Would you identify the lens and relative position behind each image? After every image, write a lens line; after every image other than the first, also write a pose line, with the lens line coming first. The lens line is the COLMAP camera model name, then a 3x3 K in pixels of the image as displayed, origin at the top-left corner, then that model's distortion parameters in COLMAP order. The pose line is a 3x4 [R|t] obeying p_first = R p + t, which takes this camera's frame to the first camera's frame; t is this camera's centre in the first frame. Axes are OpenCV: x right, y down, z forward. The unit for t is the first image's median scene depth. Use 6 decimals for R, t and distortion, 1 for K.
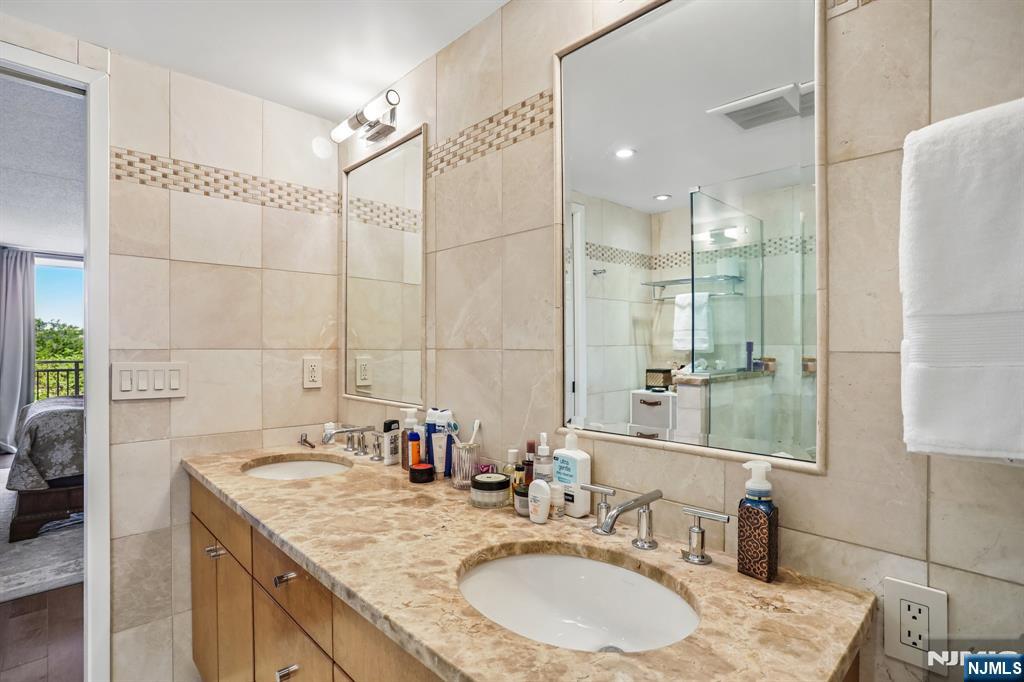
lens RADIAL K [[508.5, 0, 502.4], [0, 508.5, 349.4], [0, 0, 1]] dist [-0.060963, 0.029820]
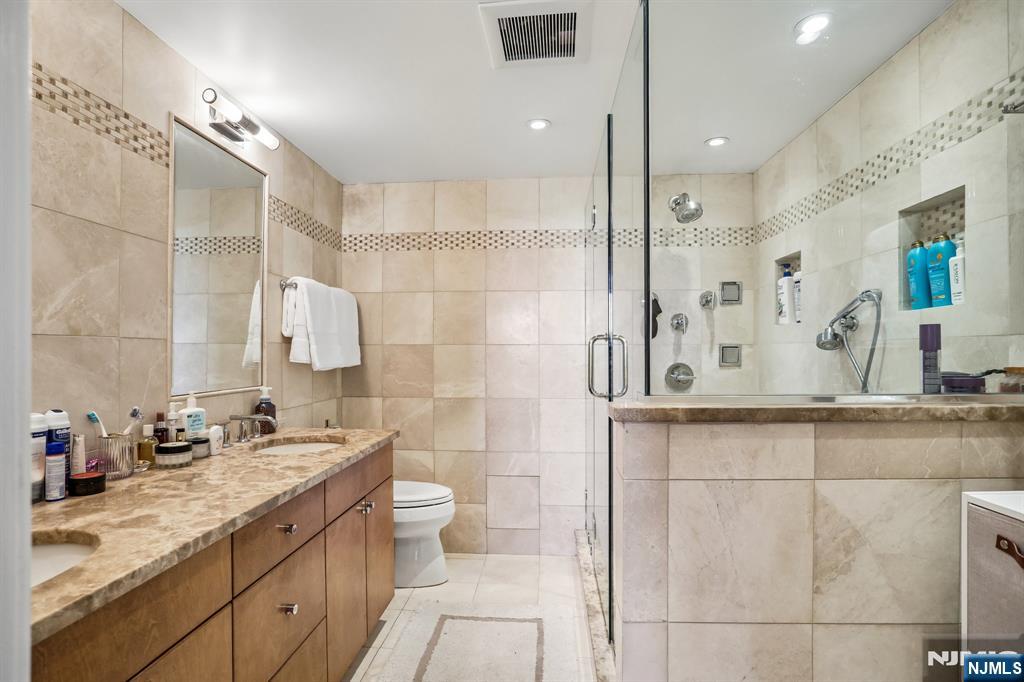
lens RADIAL K [[508.5, 0, 502.4], [0, 508.5, 349.4], [0, 0, 1]] dist [-0.060963, 0.029820]
pose [[-0.666044, -0.000667, 0.745912, -1.292496], [0.000457, 0.999999, 0.001302, 0.023937], [-0.745912, 0.001209, -0.666043, 1.090901]]
